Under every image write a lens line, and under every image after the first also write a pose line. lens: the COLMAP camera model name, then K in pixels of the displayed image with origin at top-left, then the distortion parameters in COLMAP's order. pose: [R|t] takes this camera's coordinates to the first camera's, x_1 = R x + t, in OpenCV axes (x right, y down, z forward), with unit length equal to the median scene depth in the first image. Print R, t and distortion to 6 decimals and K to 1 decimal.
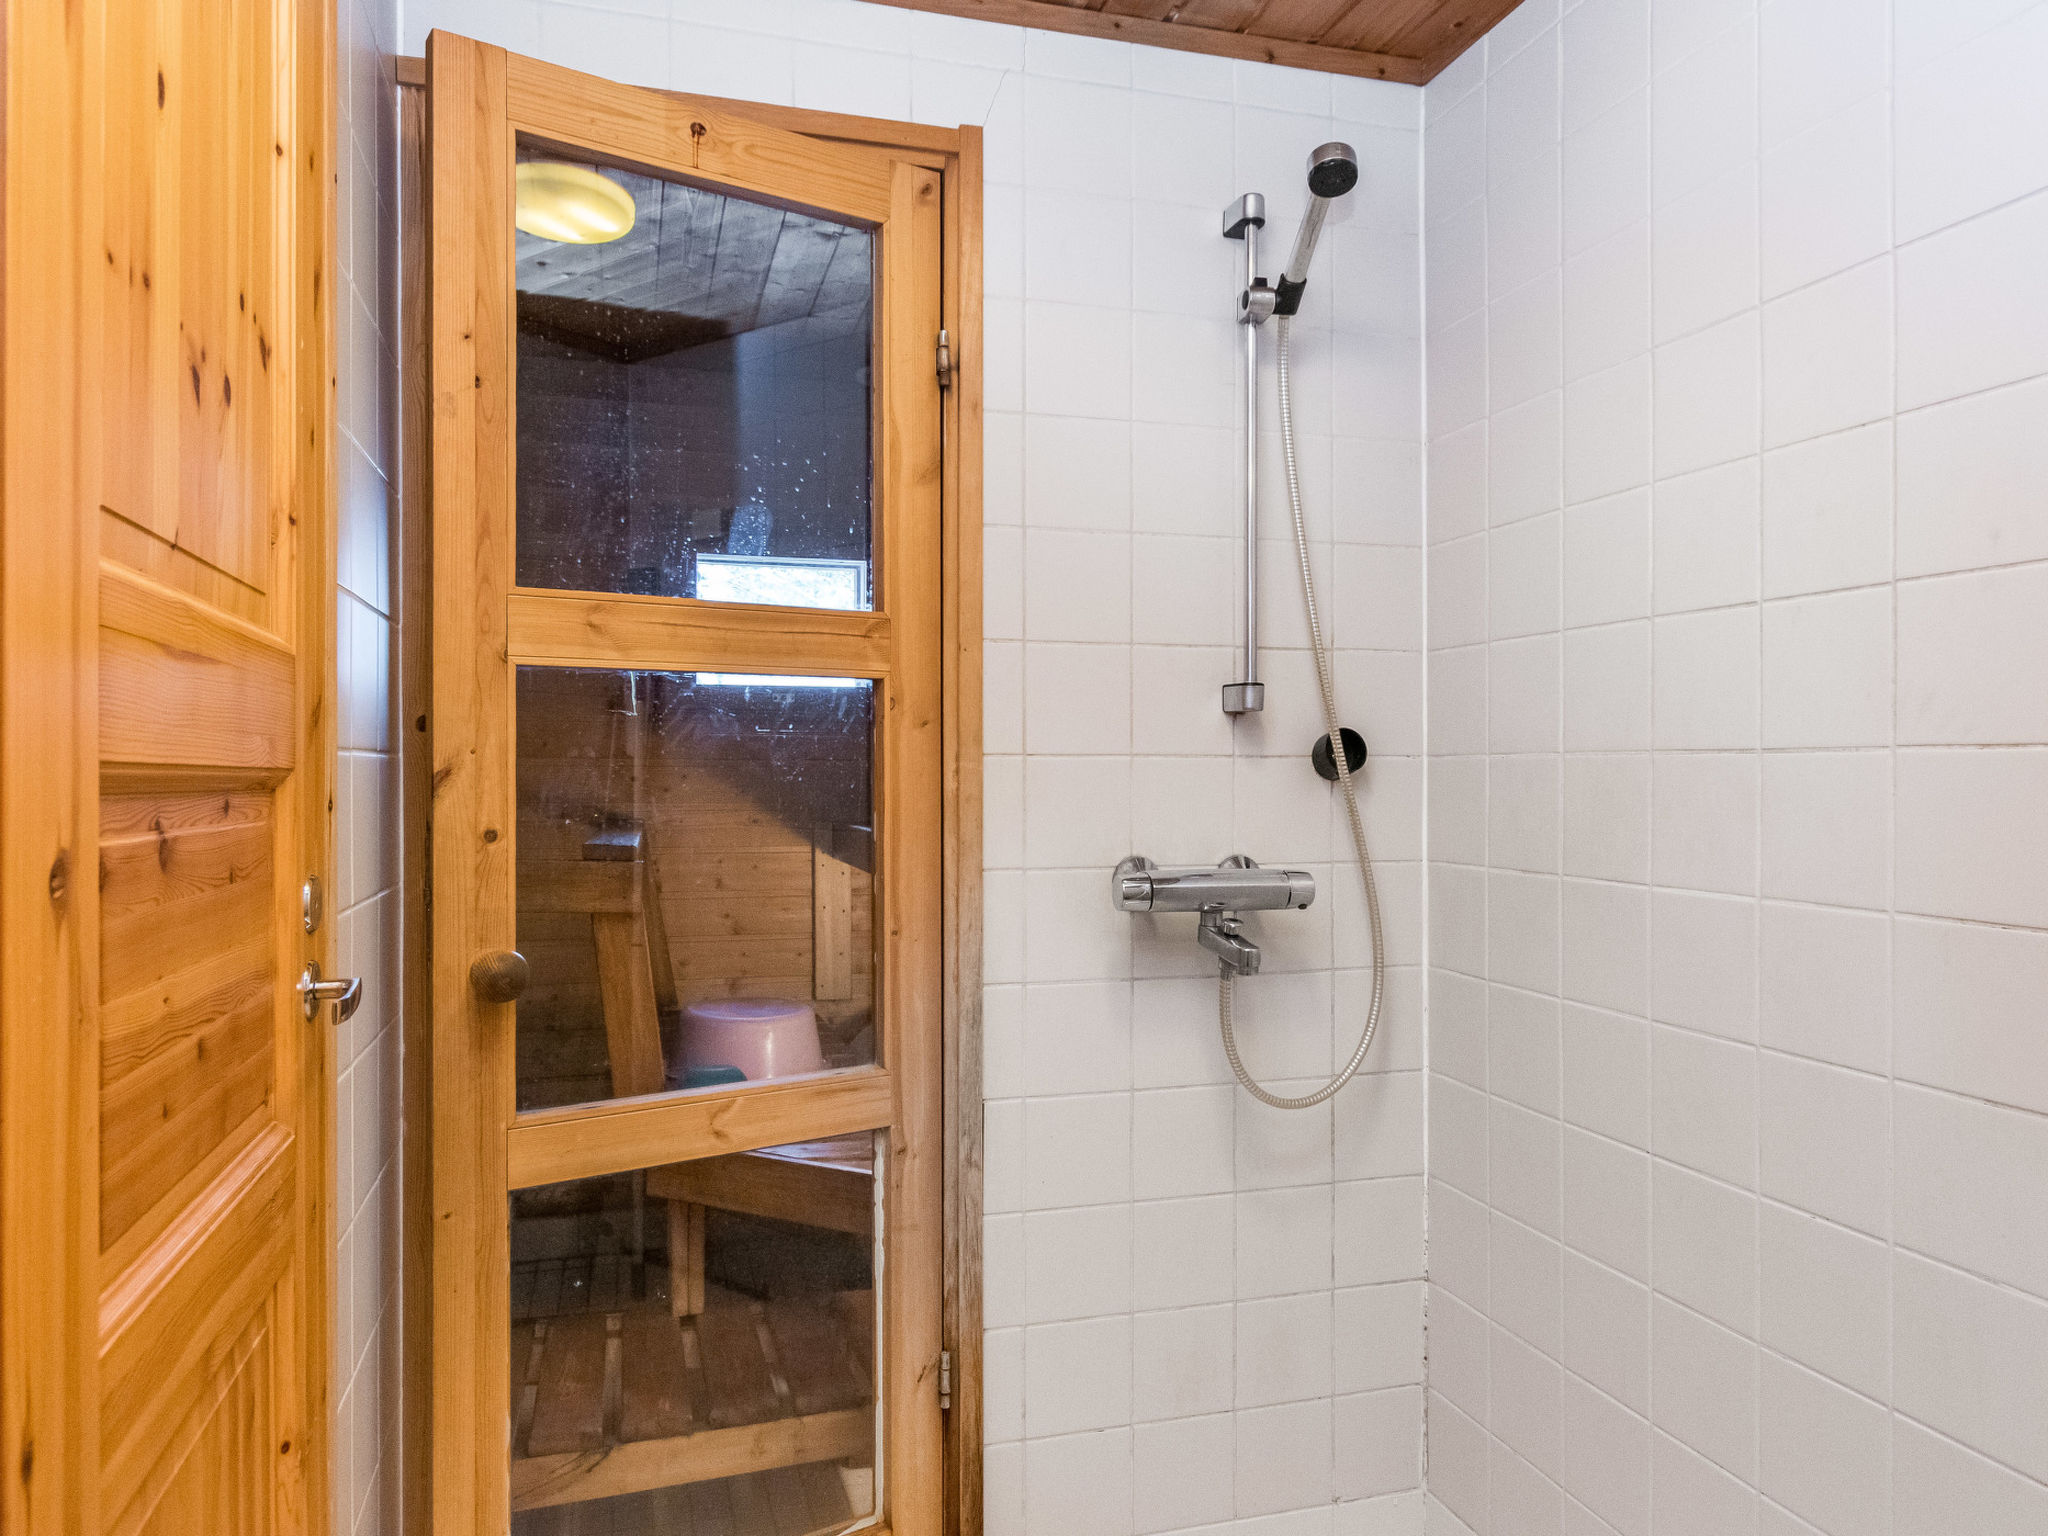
lens RADIAL K [[1330.5, 0, 1023.9], [0, 1330.5, 772.9], [0, 0, 1]] dist [0.002532, -0.007093]
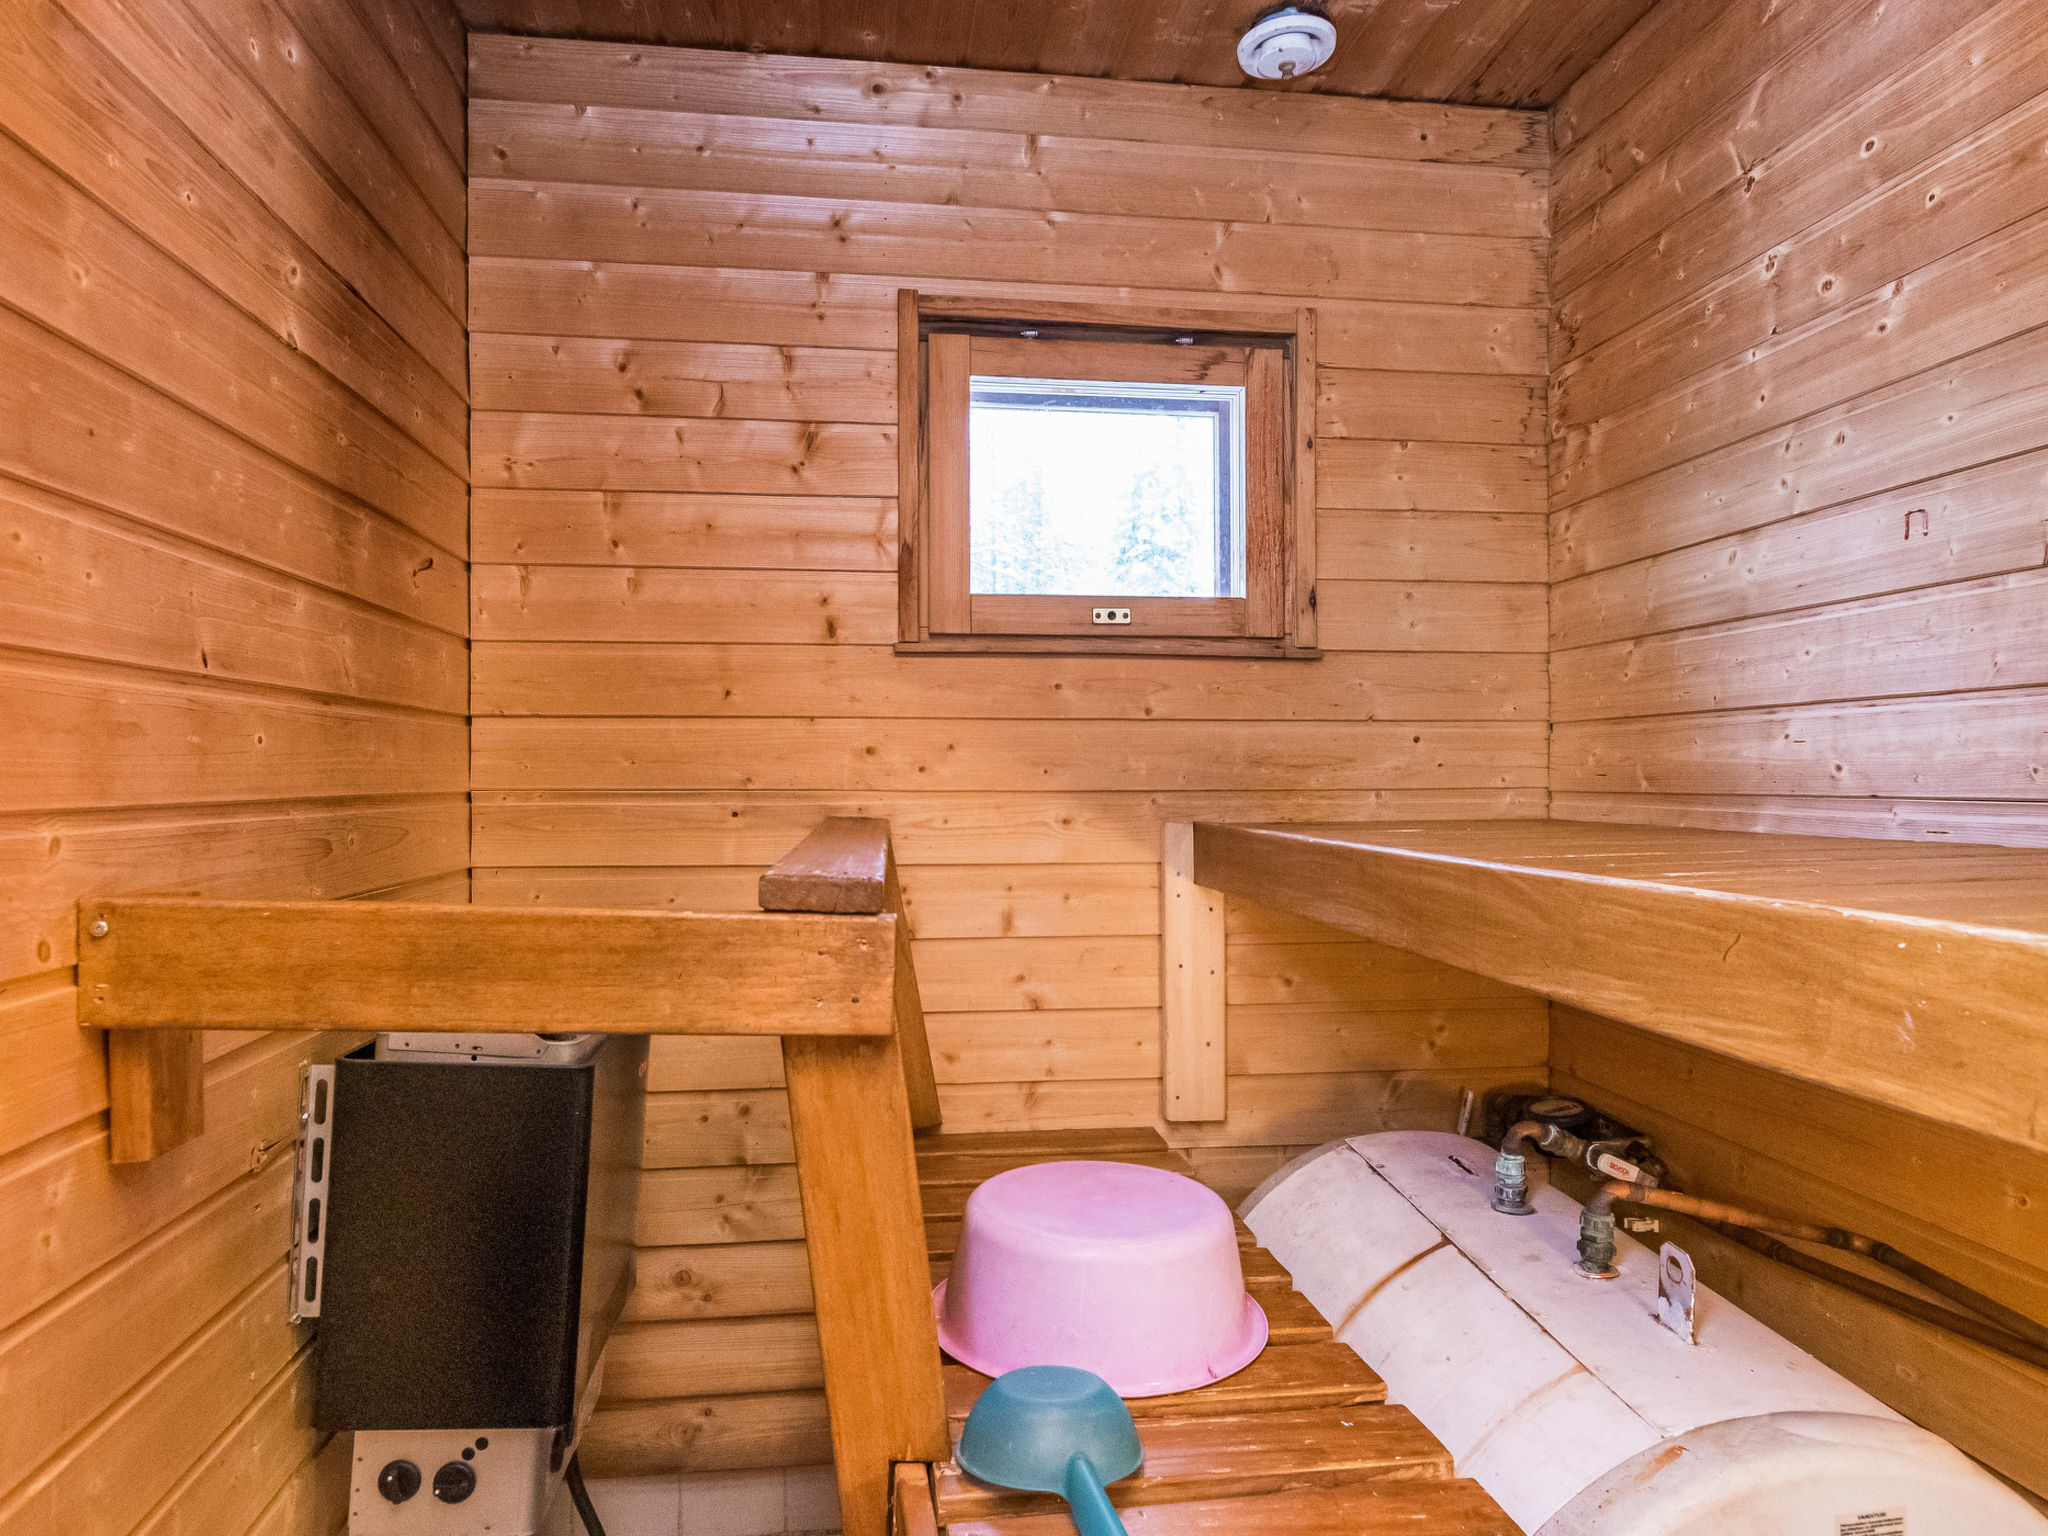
lens RADIAL K [[1287.3, 0, 1023.2], [0, 1287.3, 768.9], [0, 0, 1]] dist [0.011227, 0.000067]
pose [[0.986264, -0.002558, -0.165158, -0.130334], [0.002925, 0.999994, 0.001980, 0.012147], [0.165152, -0.002435, 0.986265, 0.439930]]
